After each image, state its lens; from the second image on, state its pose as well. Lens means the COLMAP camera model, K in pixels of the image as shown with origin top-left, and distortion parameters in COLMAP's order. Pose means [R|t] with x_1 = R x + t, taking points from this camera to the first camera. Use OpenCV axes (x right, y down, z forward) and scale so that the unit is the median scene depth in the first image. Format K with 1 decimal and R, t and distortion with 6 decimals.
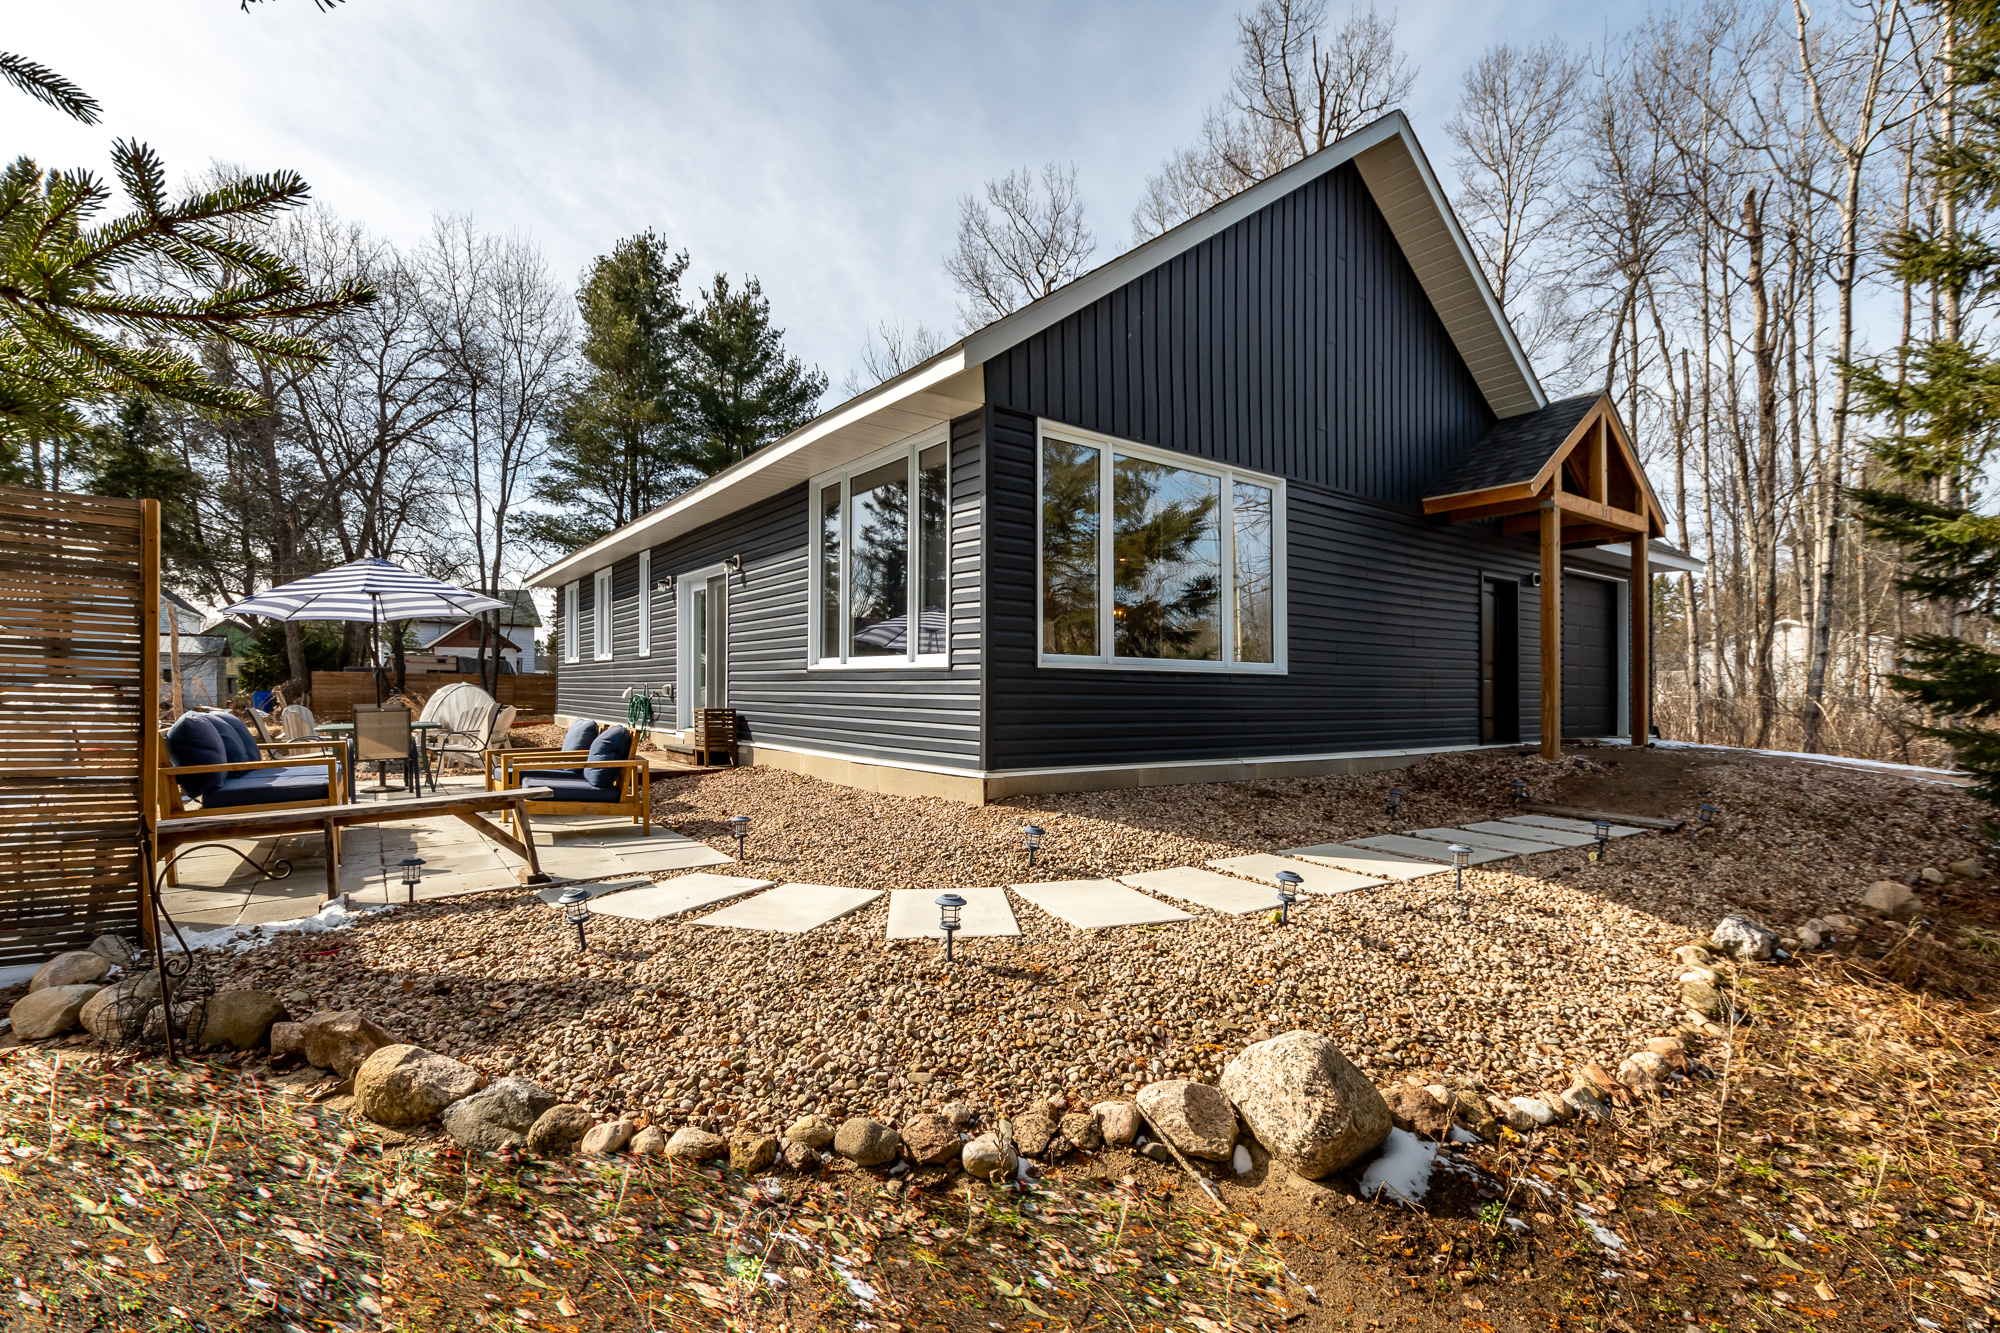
lens RADIAL K [[910.9, 0, 997.1], [0, 910.9, 711.6], [0, 0, 1]] dist [-0.001939, -0.000423]
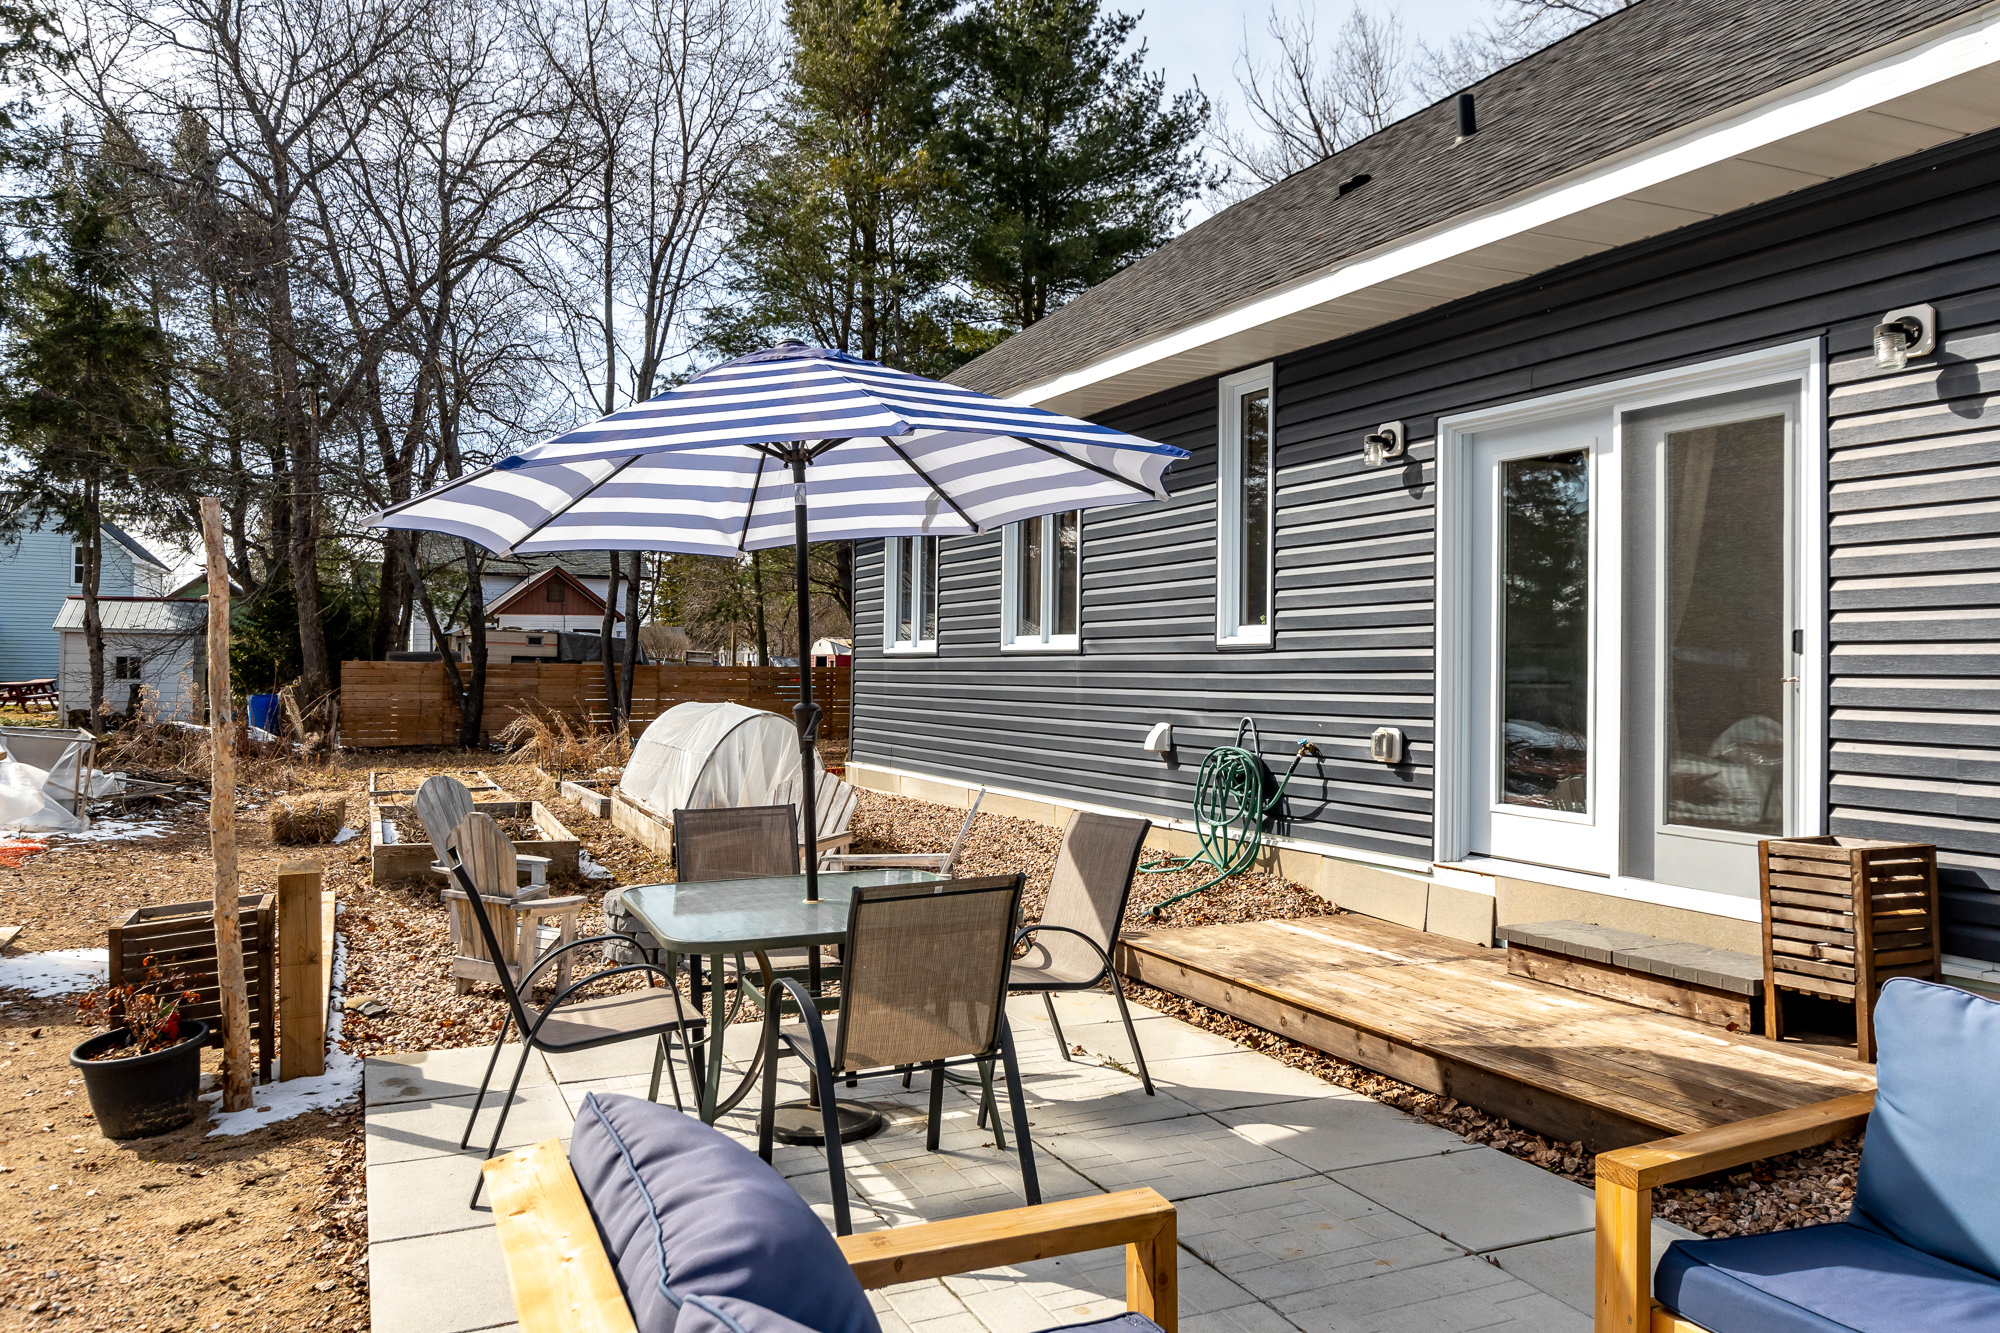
lens RADIAL K [[1433.1, 0, 1000.0], [0, 1433.1, 666.5], [0, 0, 1]] dist [-0.022127, -0.001884]
pose [[0.983448, -0.005242, -0.181116, -0.159417], [0.000540, 0.999662, -0.026000, -0.015332], [0.181191, 0.025472, 0.983118, 0.167708]]
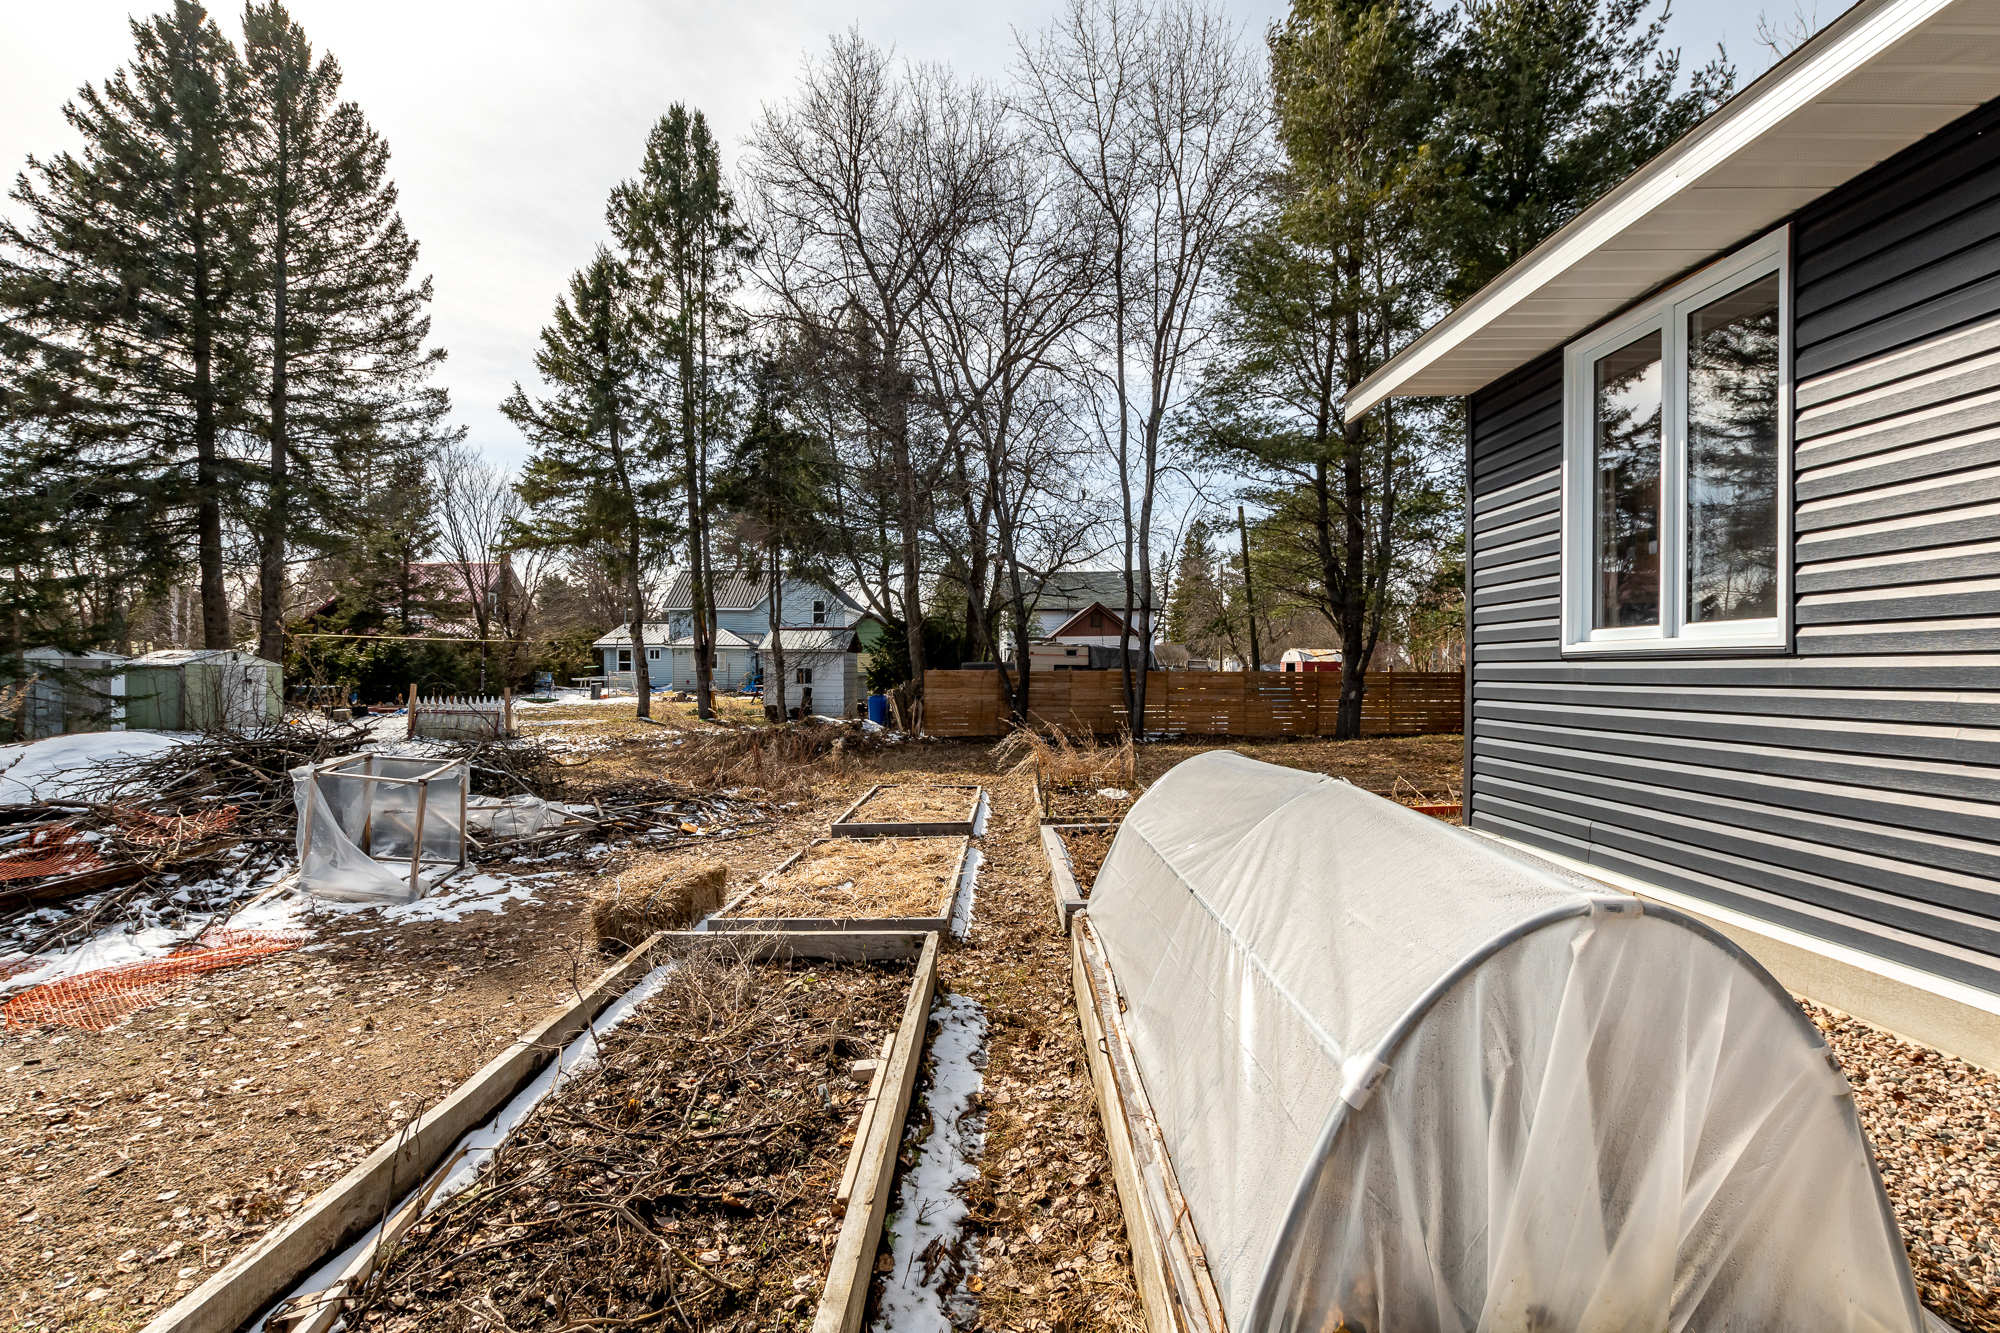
lens RADIAL K [[869.6, 0, 1014.0], [0, 869.6, 666.9], [0, 0, 1]] dist [0.004537, 0.000131]
pose [[0.830298, -0.015067, -0.557116, -0.256242], [-0.002056, 0.999545, -0.030096, -0.022747], [0.557315, 0.026134, 0.829889, 0.389772]]
